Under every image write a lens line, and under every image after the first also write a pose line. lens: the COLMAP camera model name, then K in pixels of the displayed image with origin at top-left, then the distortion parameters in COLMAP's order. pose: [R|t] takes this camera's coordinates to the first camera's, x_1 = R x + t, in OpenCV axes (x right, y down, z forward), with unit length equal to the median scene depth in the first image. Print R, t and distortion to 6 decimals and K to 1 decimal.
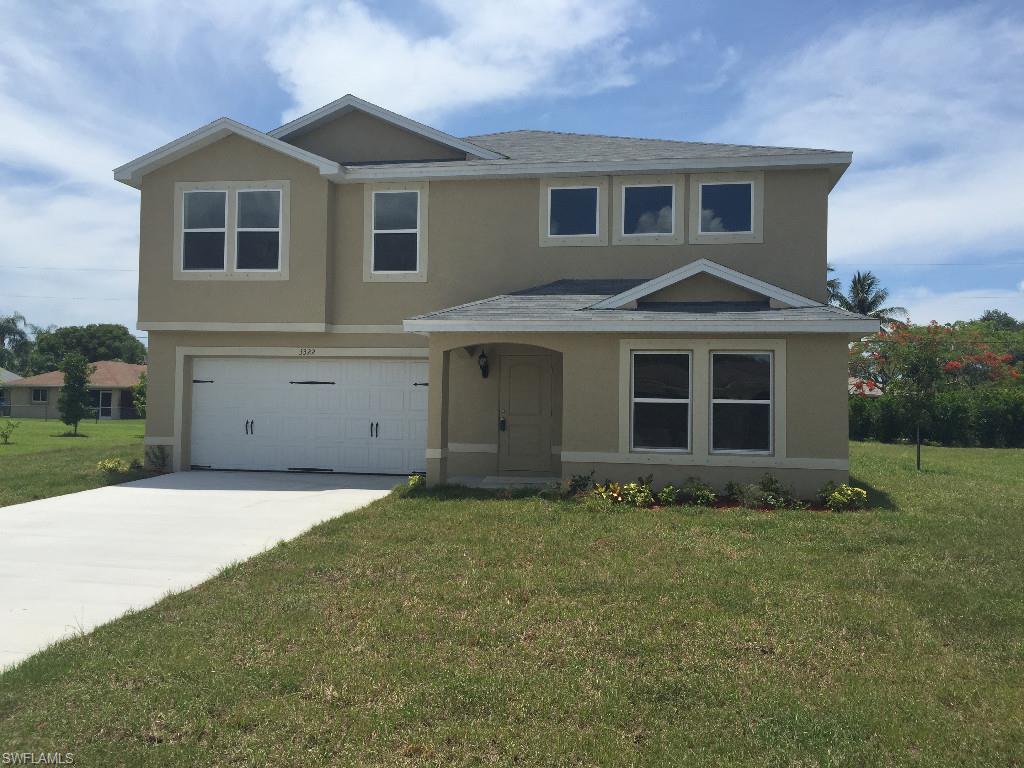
lens RADIAL K [[877.9, 0, 512.0], [0, 877.9, 384.6], [0, 0, 1]] dist [0.067341, -0.098284]
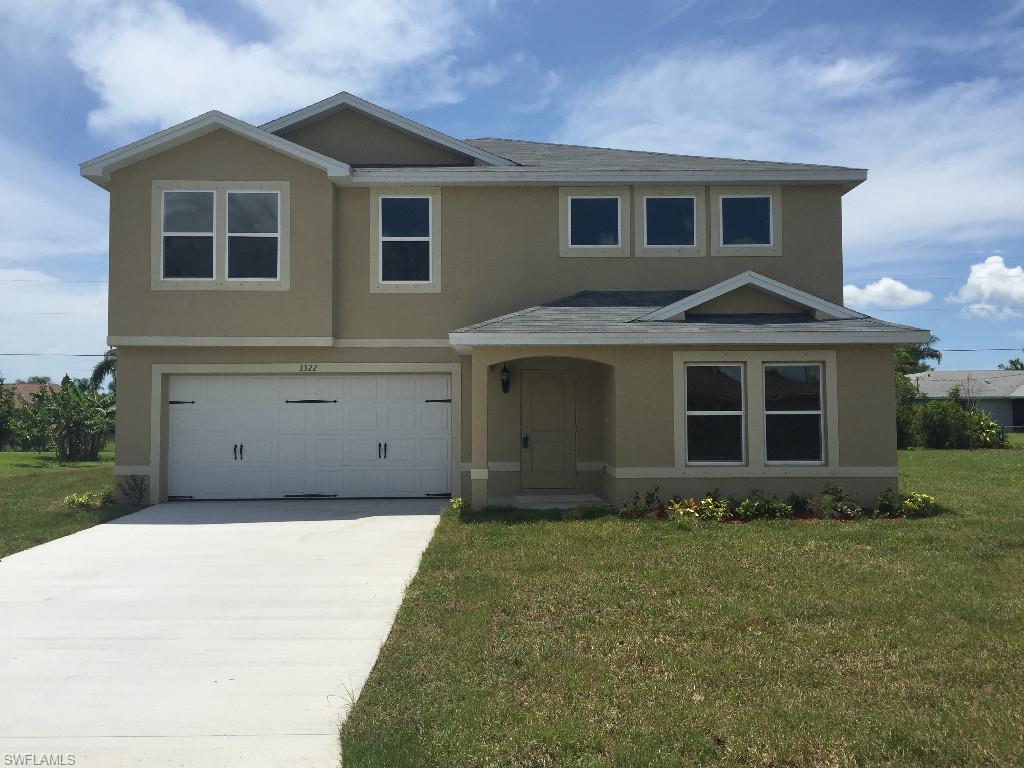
lens RADIAL K [[877.9, 0, 511.2], [0, 877.9, 384.0], [0, 0, 1]] dist [0.067341, -0.098284]
pose [[0.982675, -0.014334, 0.184783, -0.206196], [0.017230, 0.999752, -0.014075, -0.004051], [-0.184535, 0.017015, 0.982679, 0.059776]]
